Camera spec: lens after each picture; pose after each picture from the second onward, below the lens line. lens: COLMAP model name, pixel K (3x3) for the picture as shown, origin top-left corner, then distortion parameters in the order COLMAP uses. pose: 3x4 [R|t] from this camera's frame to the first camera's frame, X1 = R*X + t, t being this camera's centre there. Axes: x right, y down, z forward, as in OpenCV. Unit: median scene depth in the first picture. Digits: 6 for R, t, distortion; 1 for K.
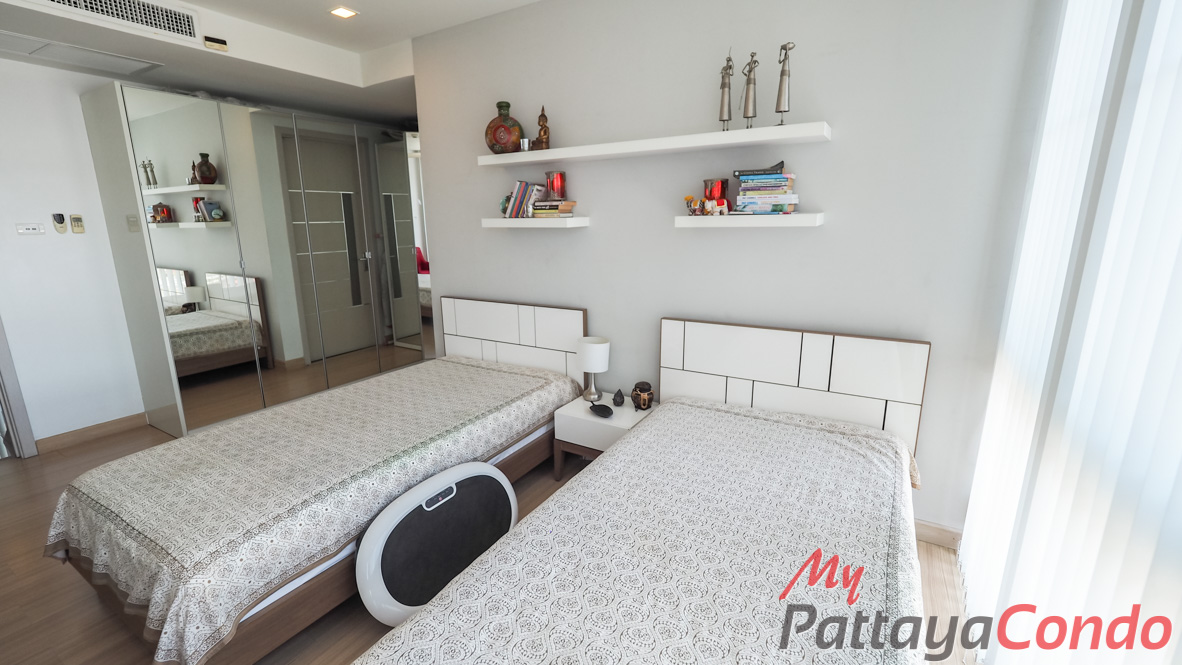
lens RADIAL K [[495.7, 0, 577.9], [0, 495.7, 329.5], [0, 0, 1]] dist [-0.000931, -0.000329]
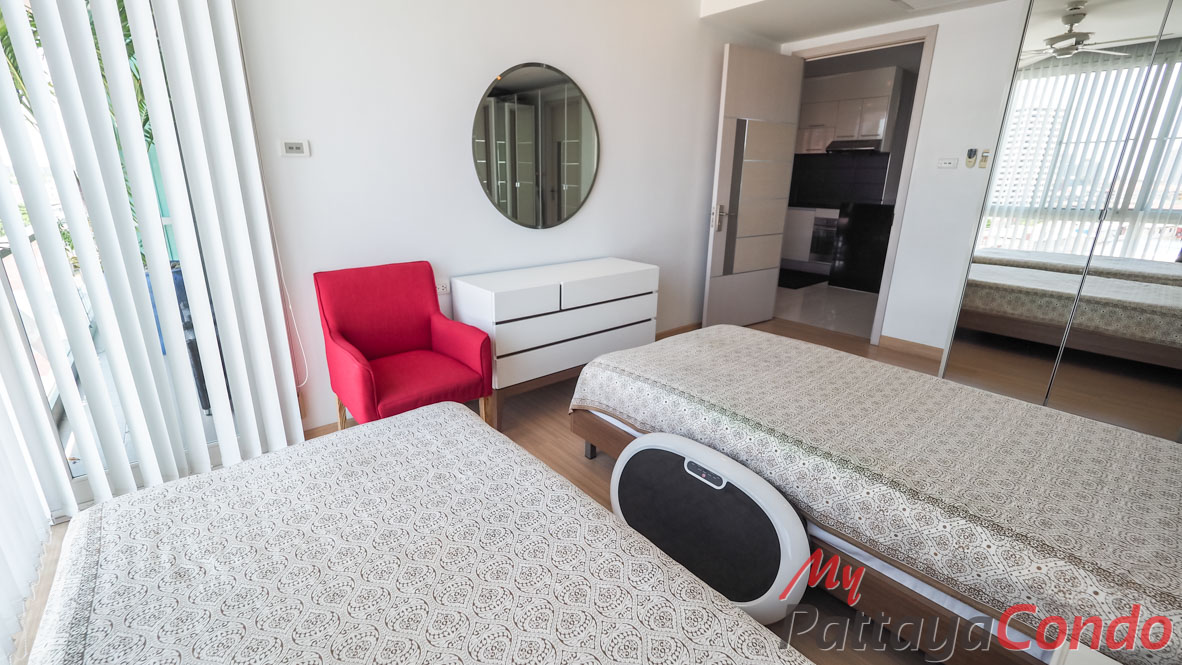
lens RADIAL K [[495.7, 0, 577.9], [0, 495.7, 329.5], [0, 0, 1]] dist [-0.000931, -0.000329]
pose [[-0.325067, 0.292755, -0.899237, 0.428627], [-0.210735, 0.904544, 0.370662, -0.136167], [0.921912, 0.309991, -0.232343, 0.818378]]
